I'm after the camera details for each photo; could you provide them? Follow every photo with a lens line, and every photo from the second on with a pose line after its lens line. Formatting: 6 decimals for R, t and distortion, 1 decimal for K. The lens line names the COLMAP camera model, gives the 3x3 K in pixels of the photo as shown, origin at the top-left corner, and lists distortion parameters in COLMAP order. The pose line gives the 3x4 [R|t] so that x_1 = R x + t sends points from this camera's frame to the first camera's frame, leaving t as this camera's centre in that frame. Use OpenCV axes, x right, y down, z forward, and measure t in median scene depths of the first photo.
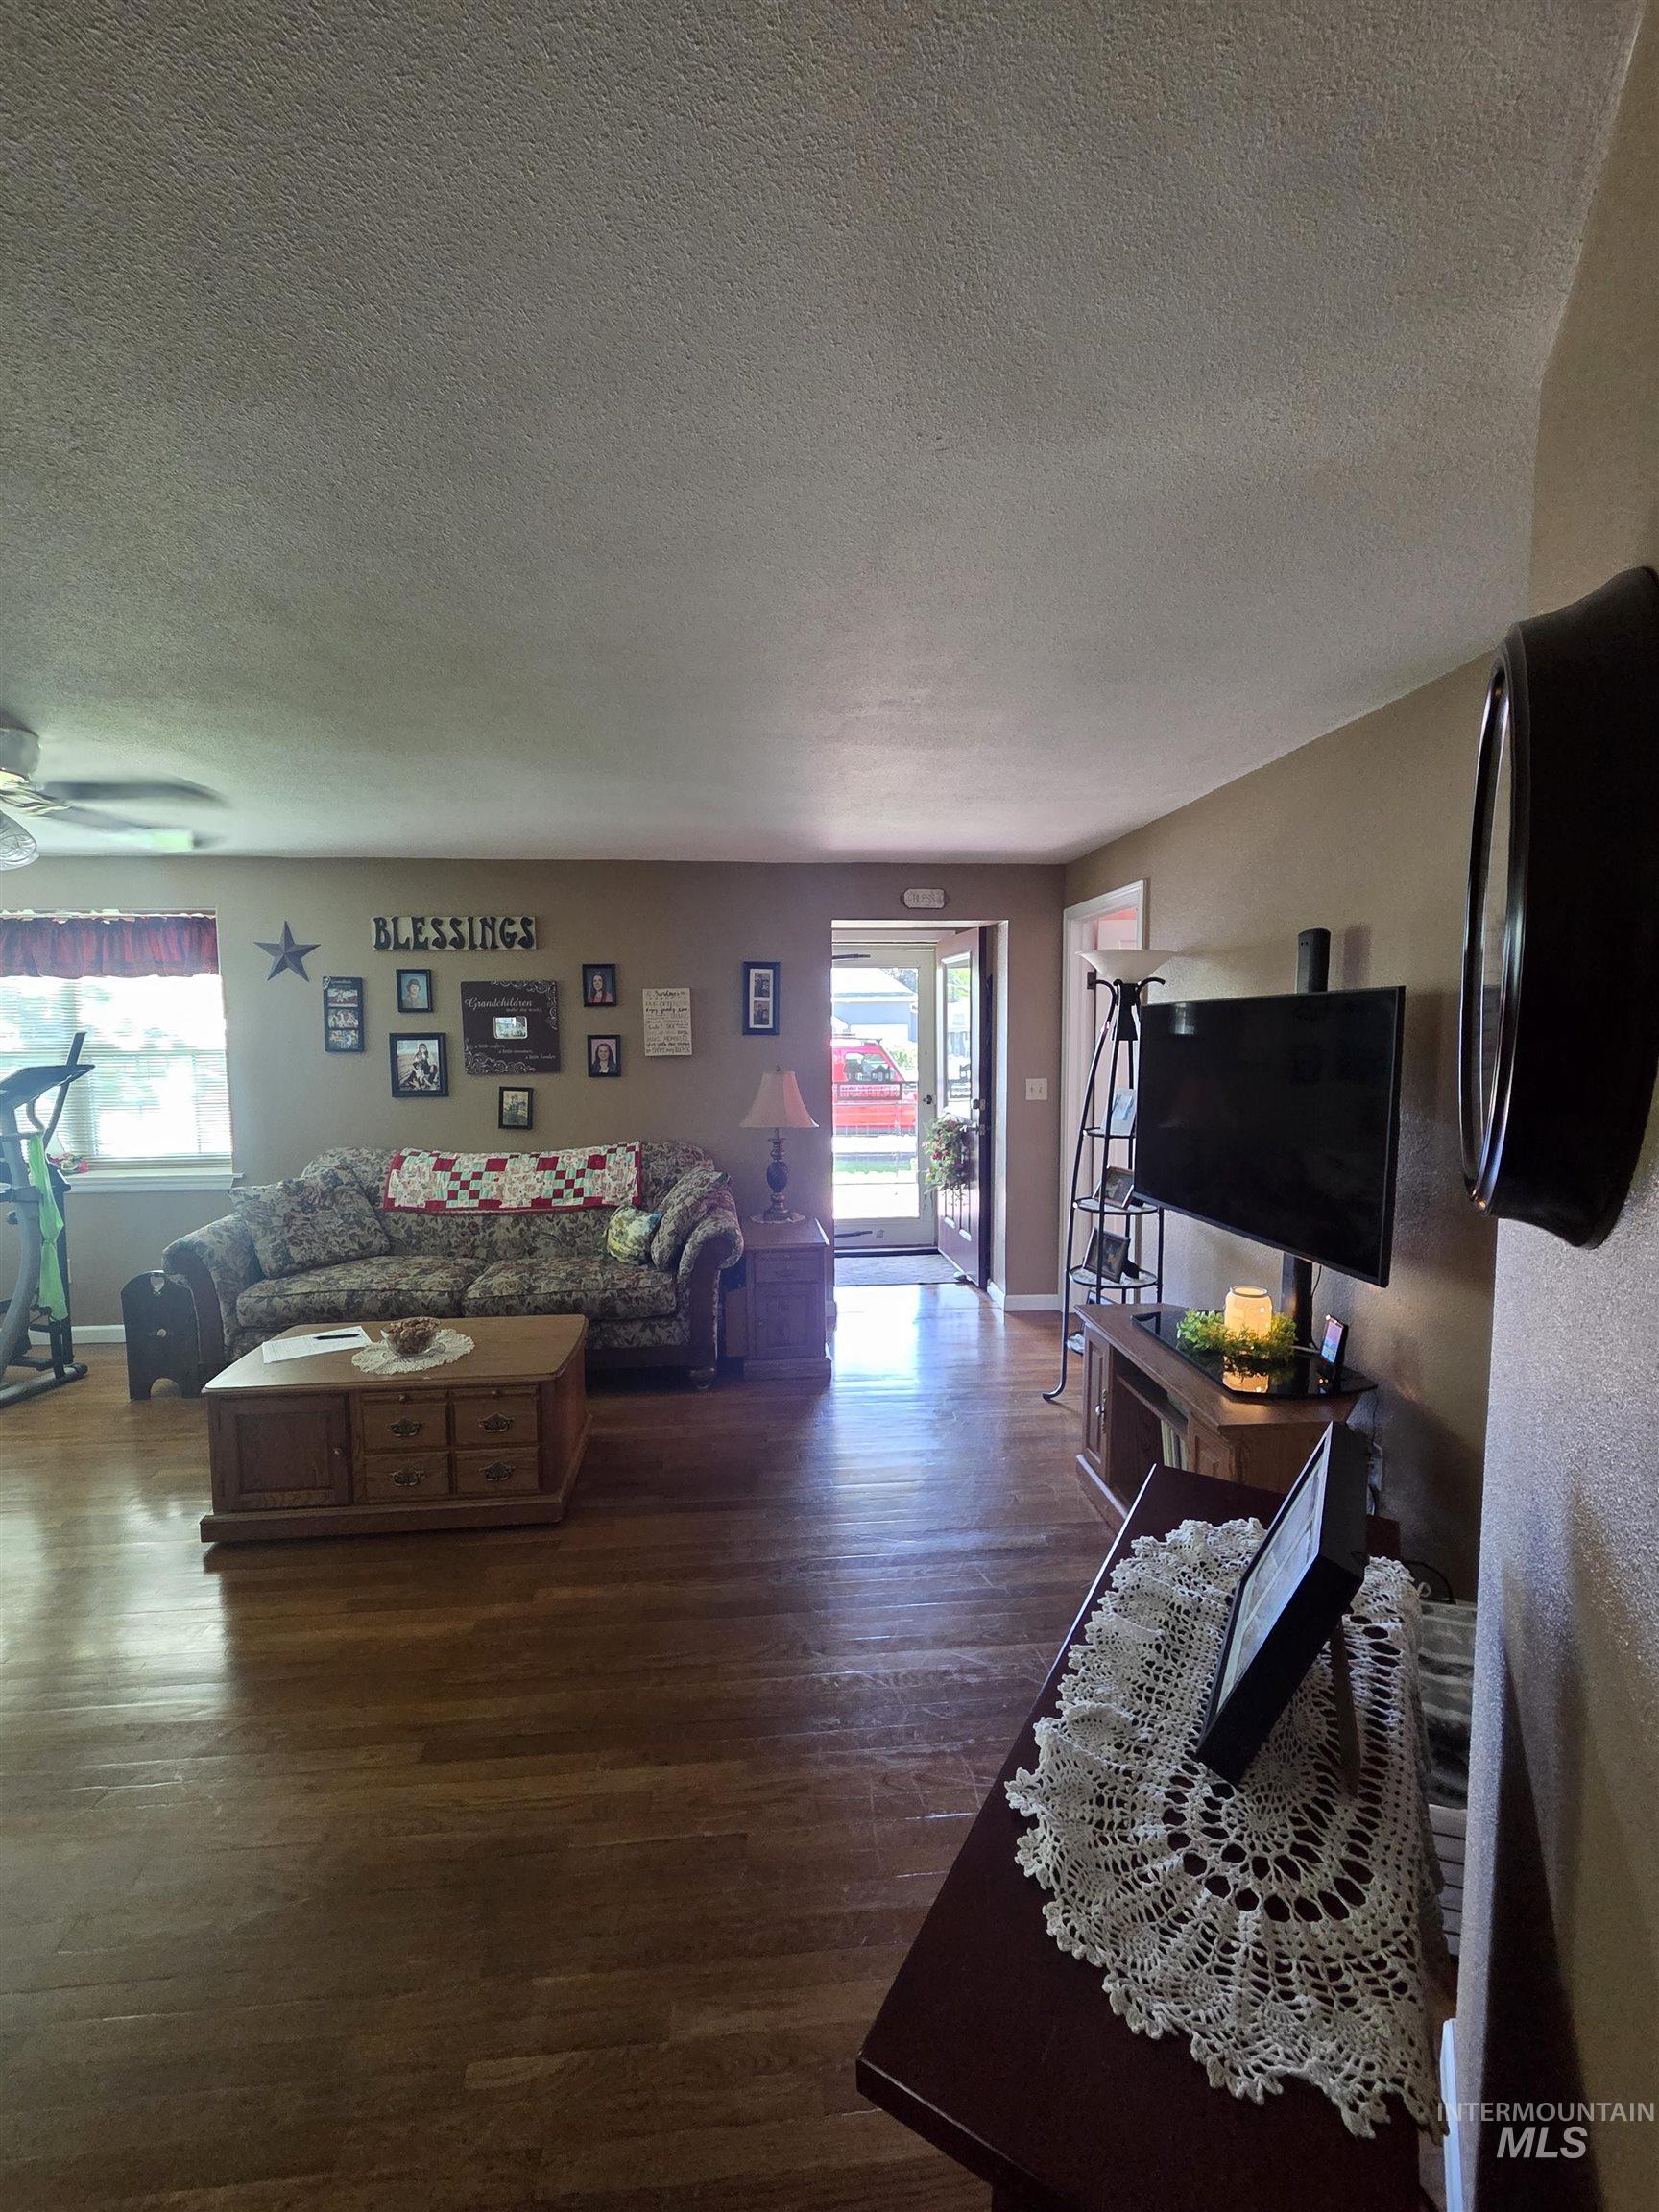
lens RADIAL K [[904.4, 0, 833.2], [0, 904.4, 1101.9], [0, 0, 1]] dist [0.004253, -0.001540]
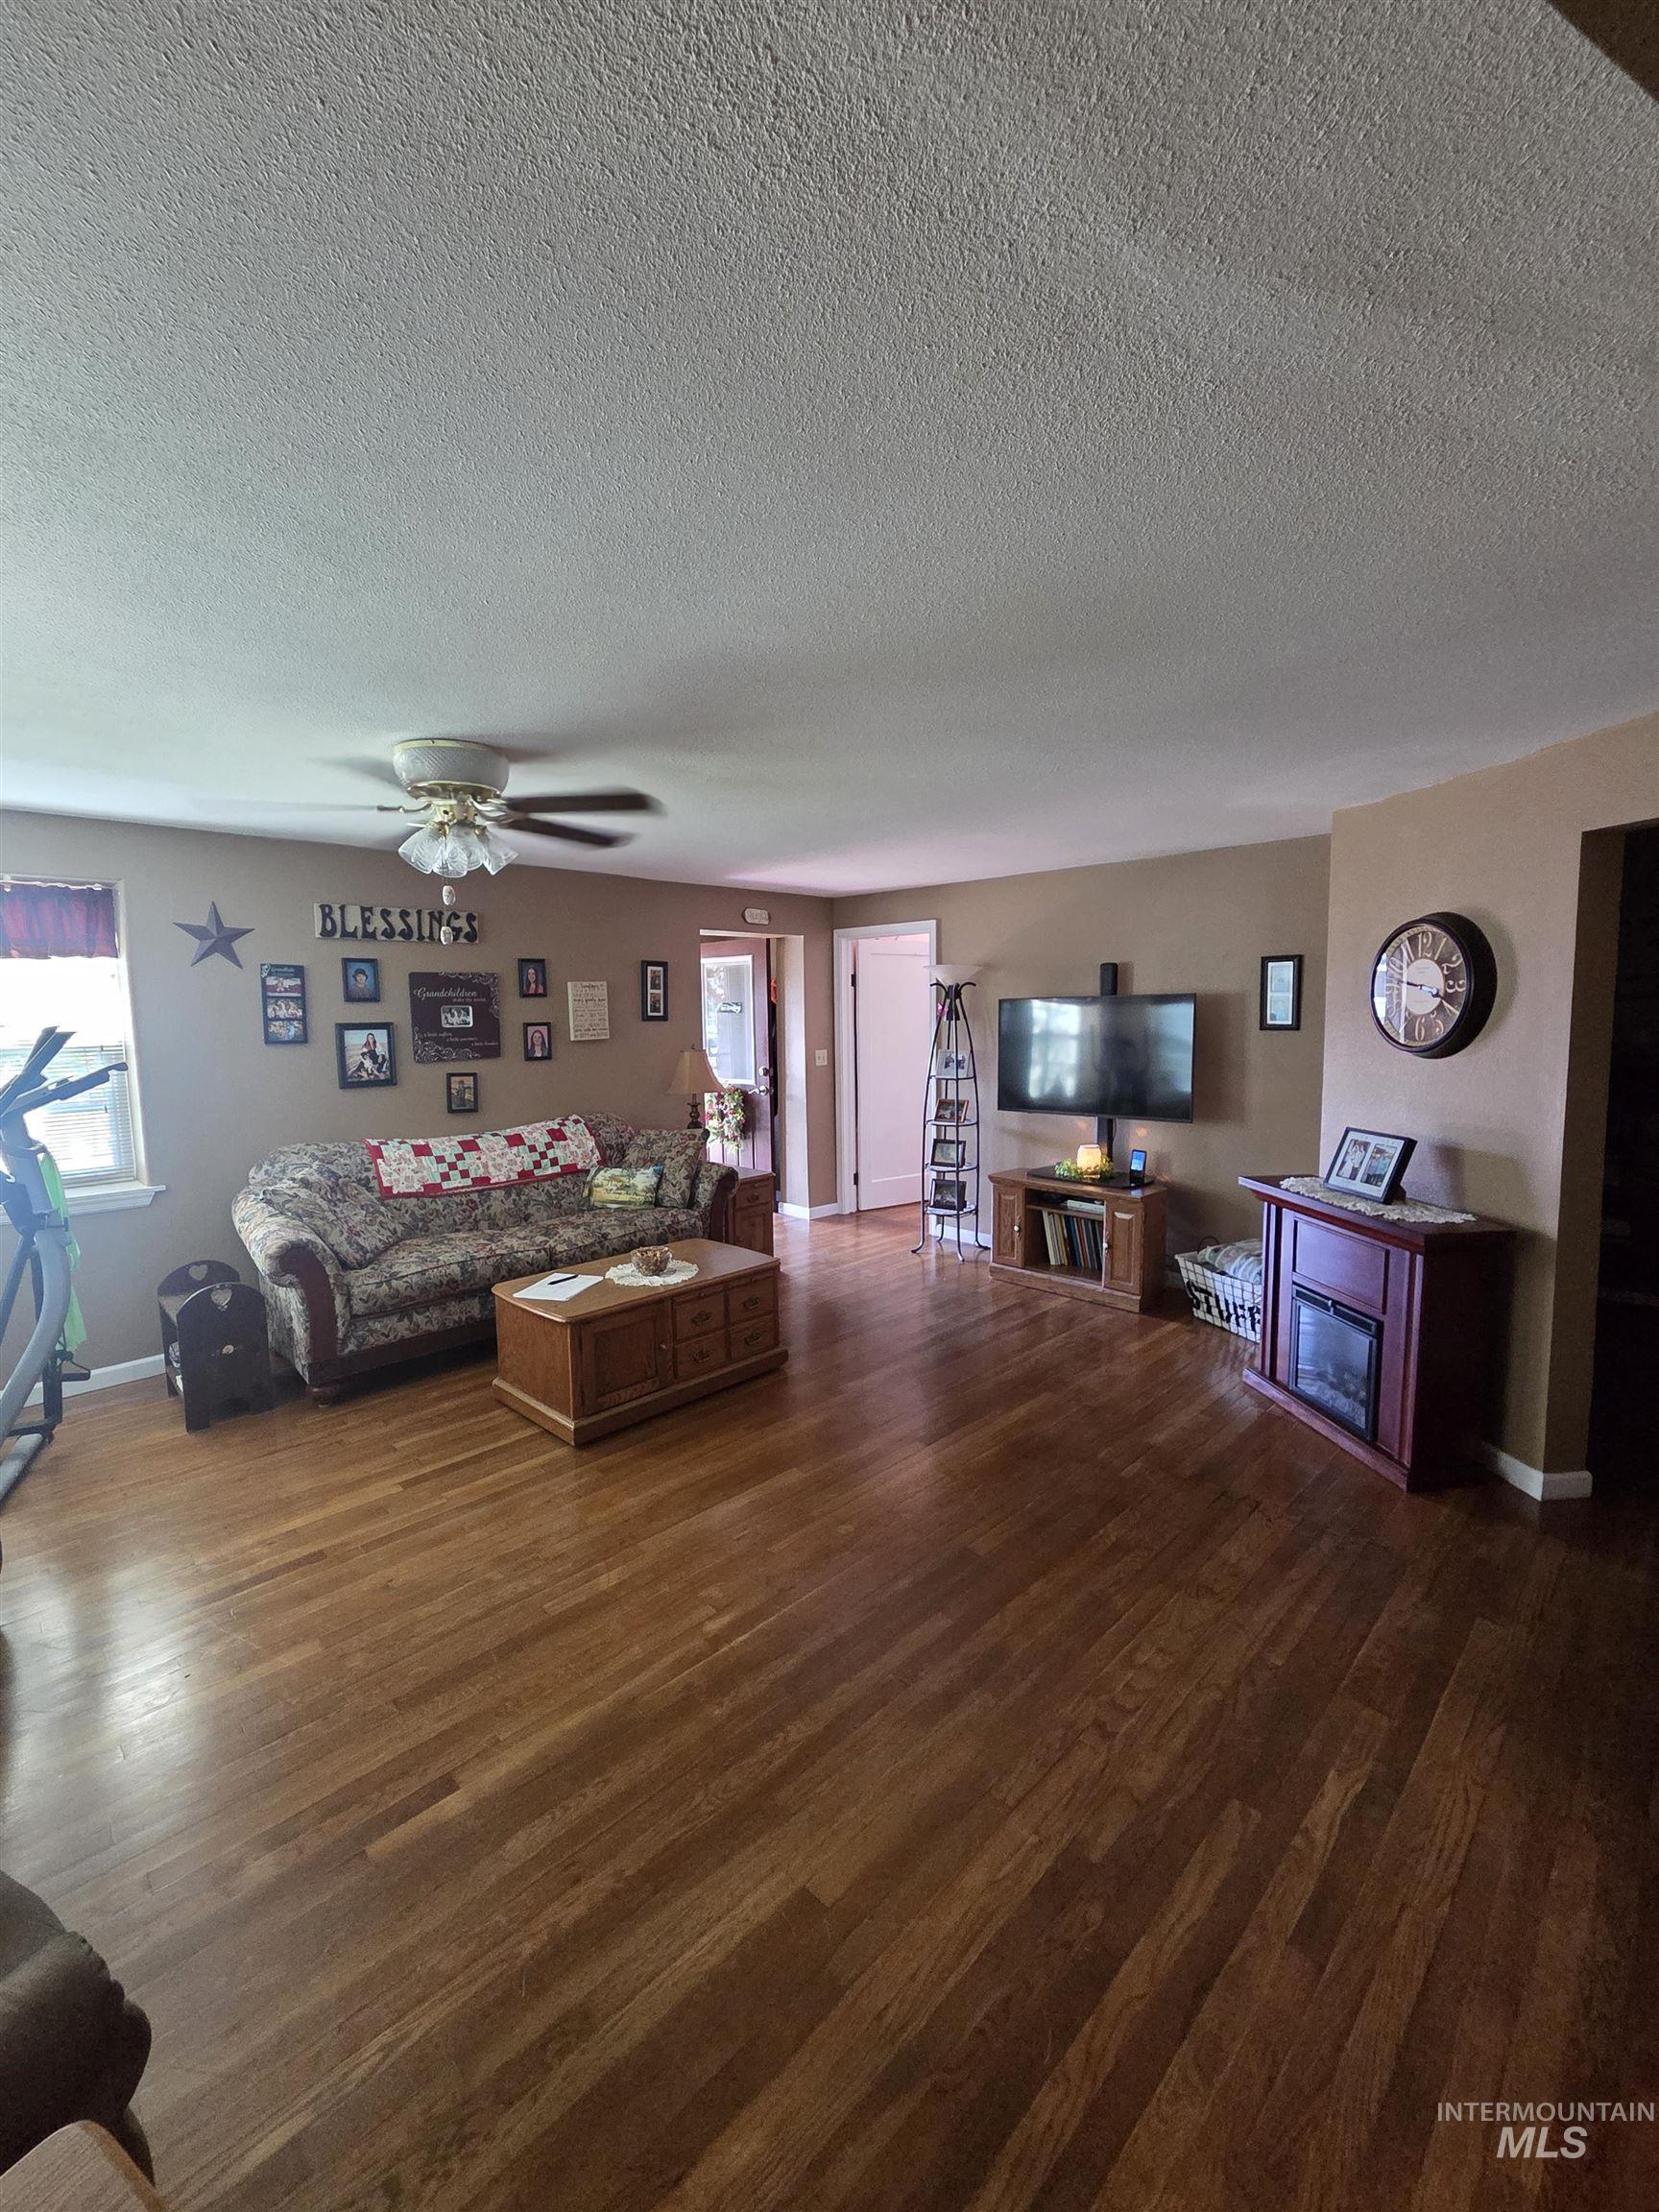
lens RADIAL K [[904.4, 0, 813.9], [0, 904.4, 1104.0], [0, 0, 1]] dist [0.004253, -0.001540]
pose [[0.773017, -0.069797, 0.630534, -0.718666], [0.059763, 0.997521, 0.037153, 0.005345], [-0.631564, 0.008963, 0.775272, -0.082144]]
